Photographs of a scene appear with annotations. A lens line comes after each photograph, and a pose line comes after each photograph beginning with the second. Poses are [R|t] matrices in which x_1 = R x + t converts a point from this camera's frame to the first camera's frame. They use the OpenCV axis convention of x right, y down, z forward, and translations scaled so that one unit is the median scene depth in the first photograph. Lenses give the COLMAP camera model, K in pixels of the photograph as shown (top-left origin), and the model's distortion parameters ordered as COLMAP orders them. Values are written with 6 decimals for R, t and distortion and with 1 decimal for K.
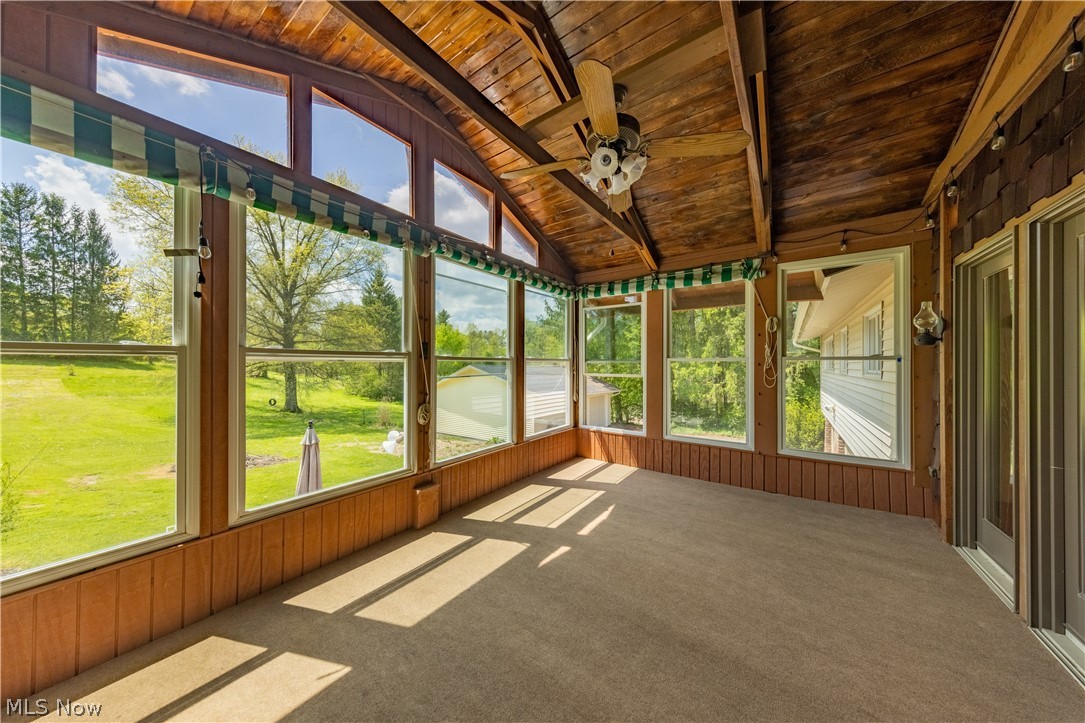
lens RADIAL K [[340.1, 0, 548.9], [0, 340.1, 363.1], [0, 0, 1]] dist [0.008134, -0.000272]
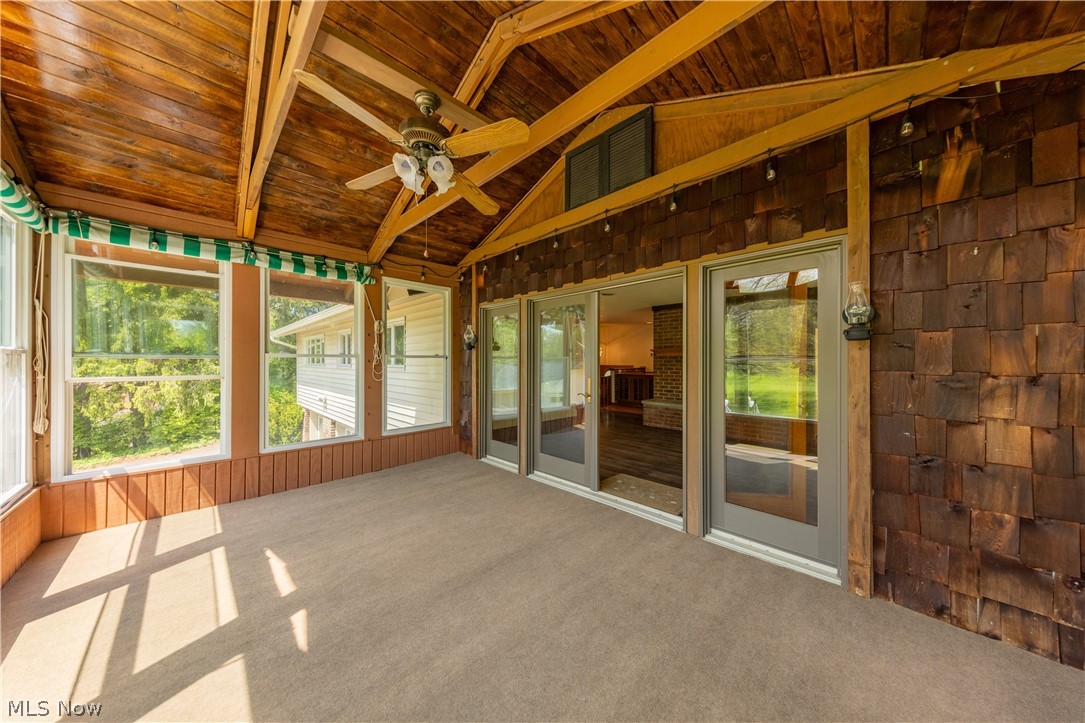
lens RADIAL K [[340.1, 0, 539.1], [0, 340.1, 360.9], [0, 0, 1]] dist [0.008134, -0.000272]
pose [[0.185034, -0.002077, 0.982730, -0.389752], [-0.006213, 0.999975, 0.003283, -0.003576], [-0.982713, -0.006713, 0.185016, 0.244911]]
